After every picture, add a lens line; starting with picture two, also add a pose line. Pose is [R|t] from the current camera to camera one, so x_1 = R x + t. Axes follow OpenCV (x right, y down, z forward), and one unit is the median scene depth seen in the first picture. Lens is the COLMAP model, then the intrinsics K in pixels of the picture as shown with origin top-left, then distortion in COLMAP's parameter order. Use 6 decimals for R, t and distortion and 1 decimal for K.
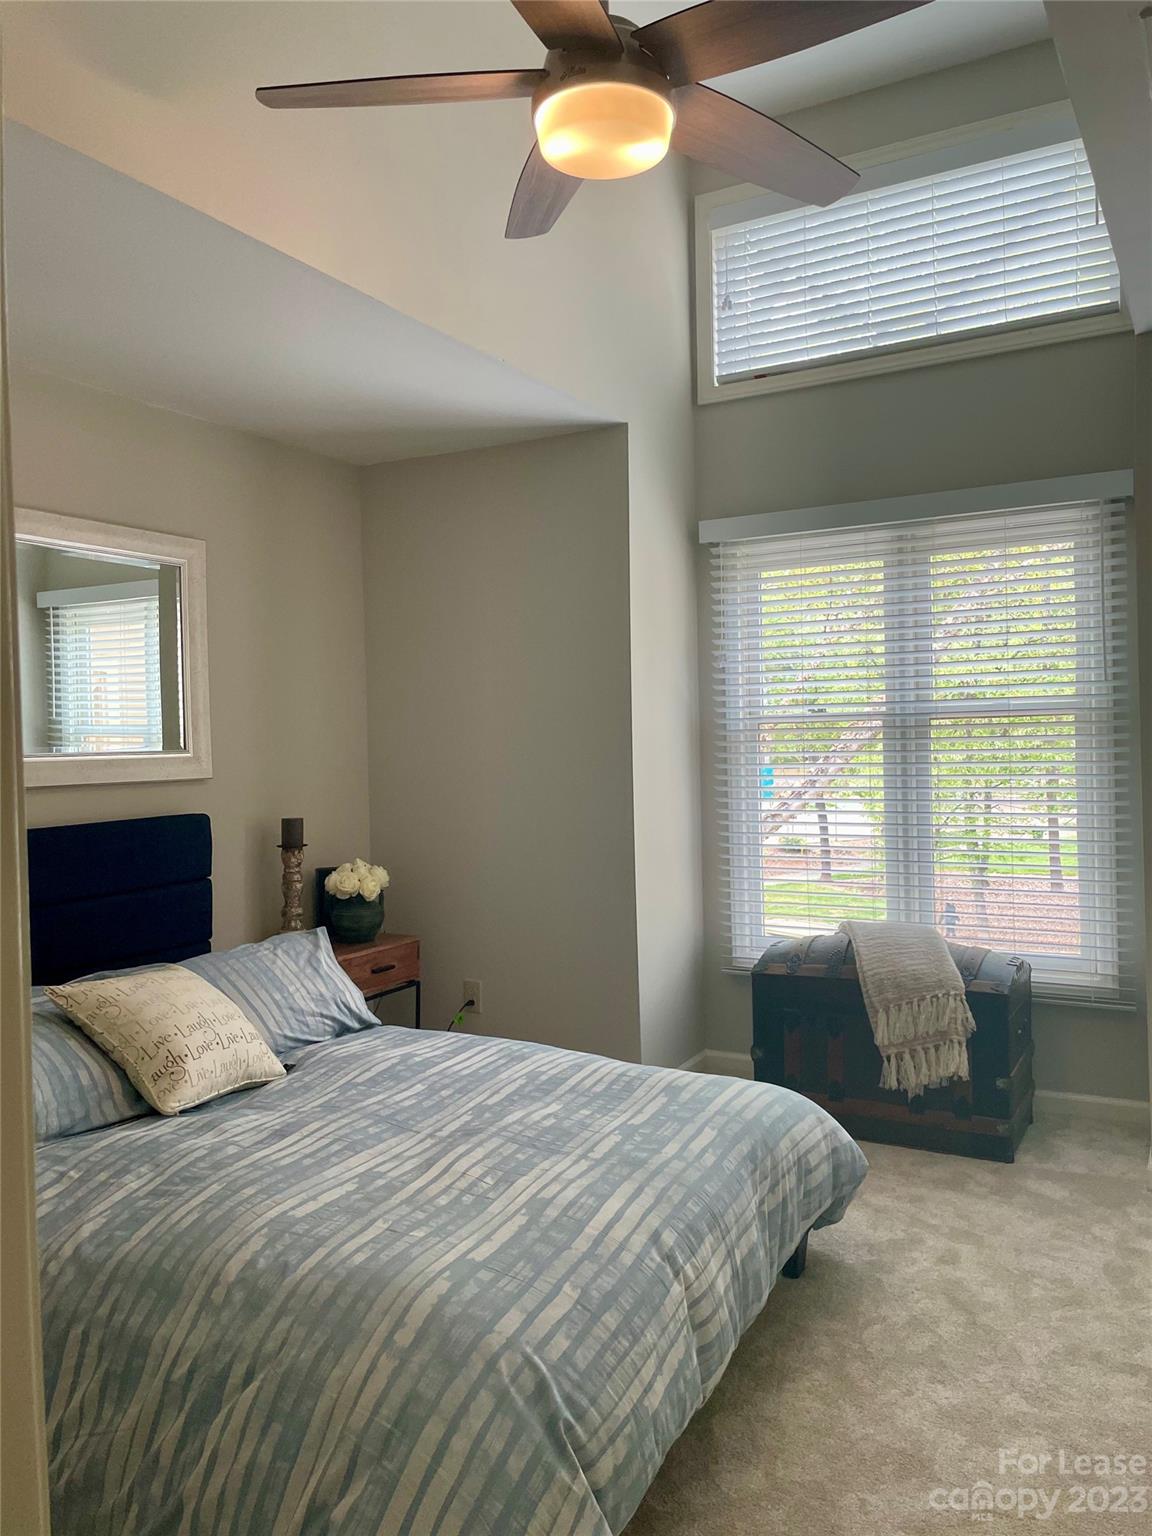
lens RADIAL K [[1158.5, 0, 575.3], [0, 1158.5, 757.4], [0, 0, 1]] dist [0.094631, -0.127845]
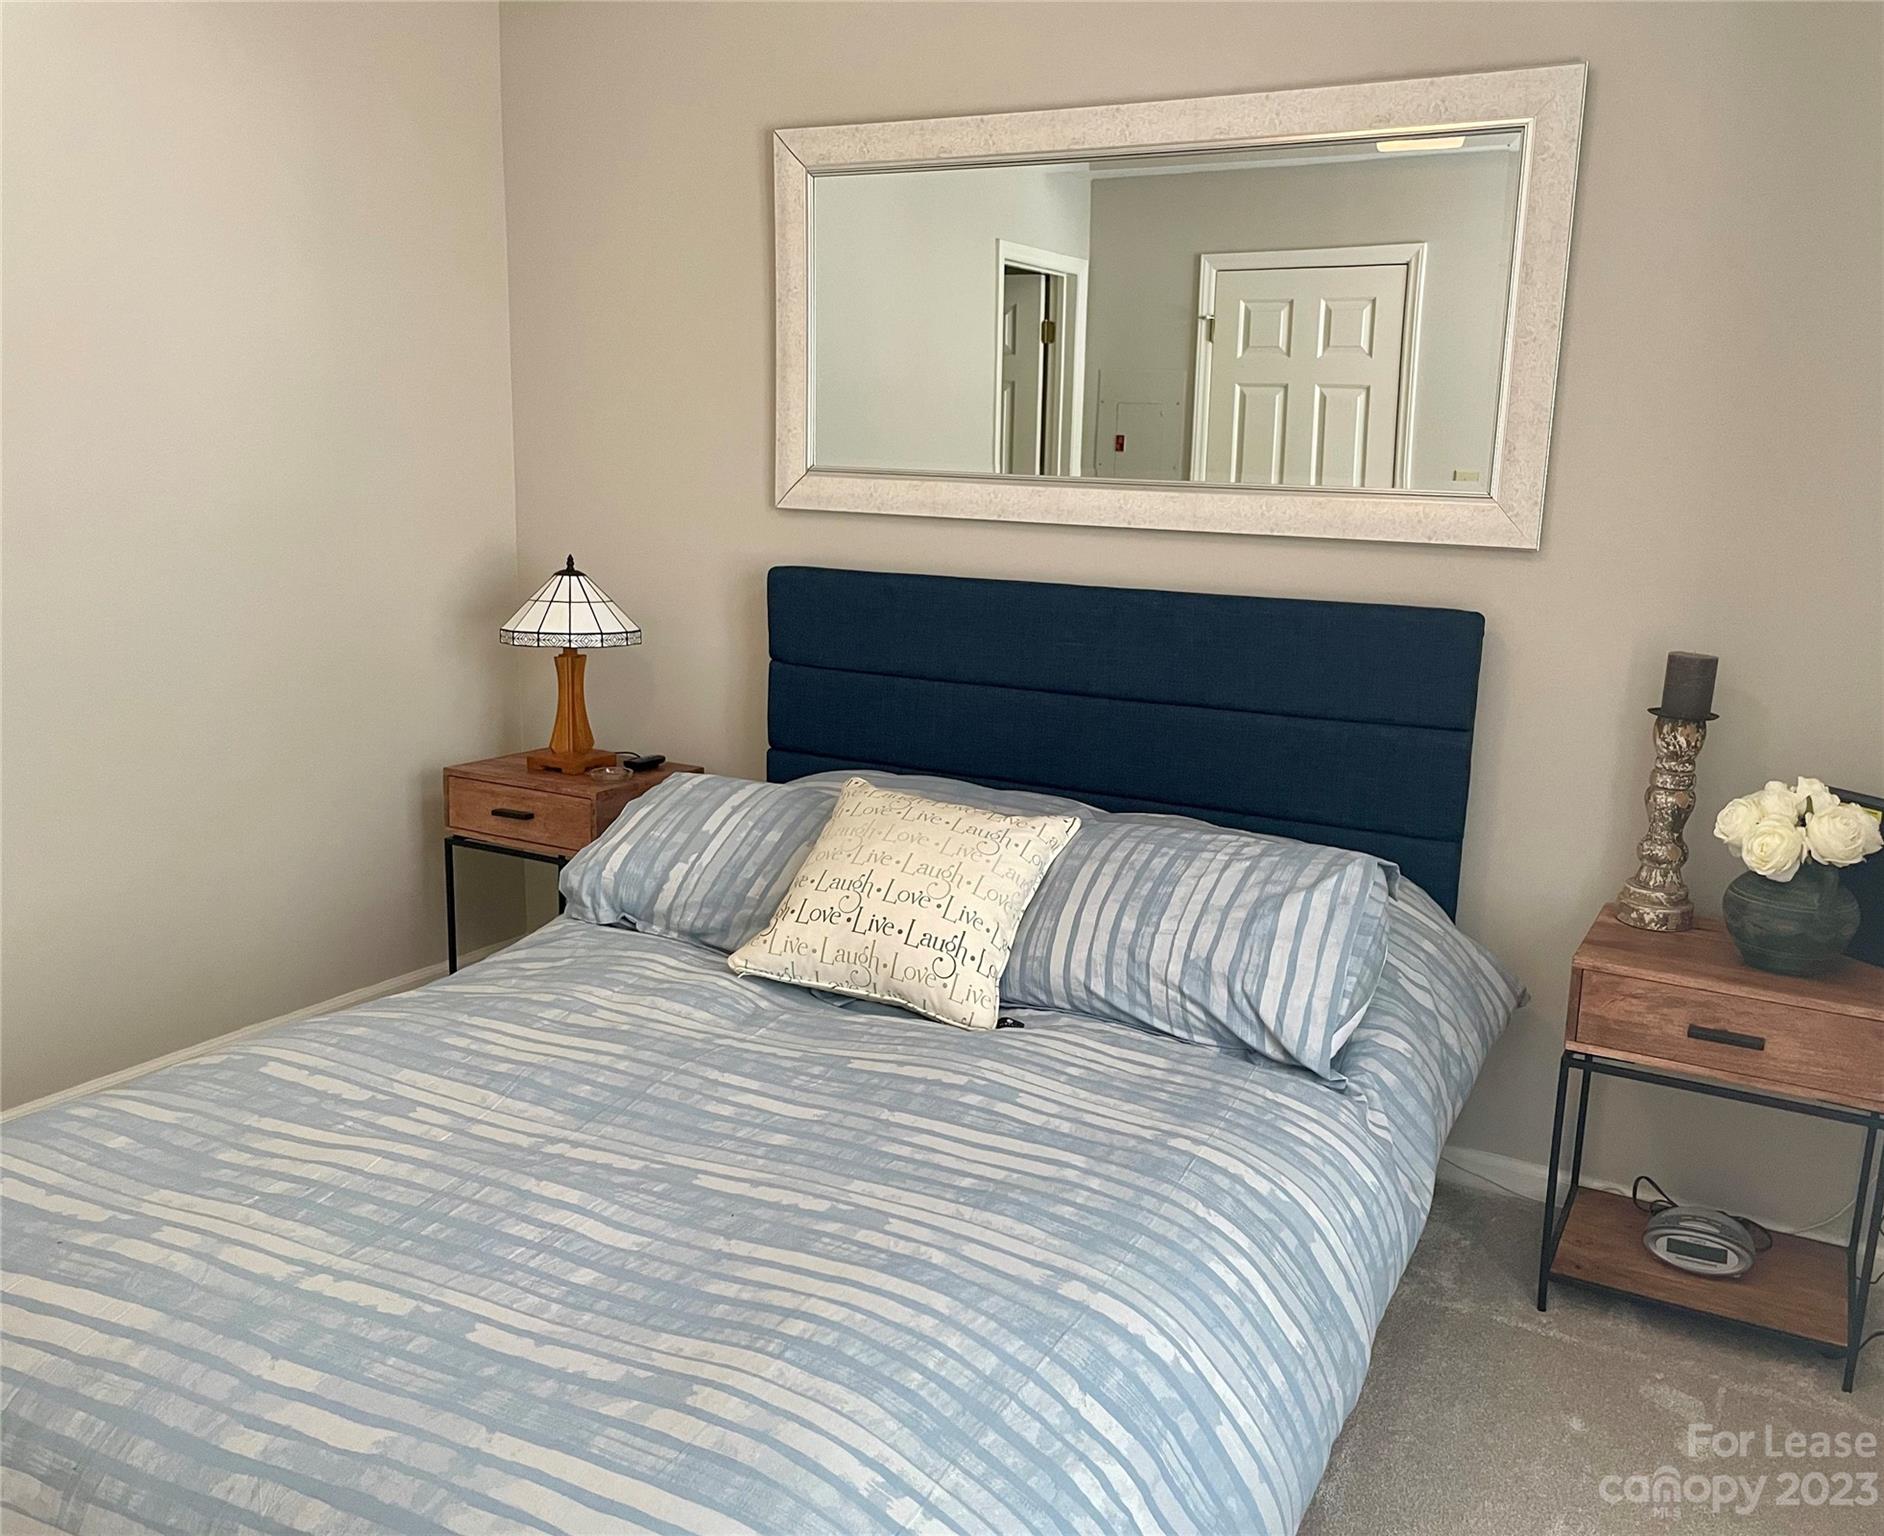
lens RADIAL K [[1511.2, 0, 942.0], [0, 1511.2, 768.0], [0, 0, 1]] dist [0.078092, -0.119488]
pose [[0.021160, 0.225686, -0.973970, 0.543506], [-0.046743, 0.973346, 0.224526, -0.037681], [0.998683, 0.040775, 0.031146, 1.079619]]
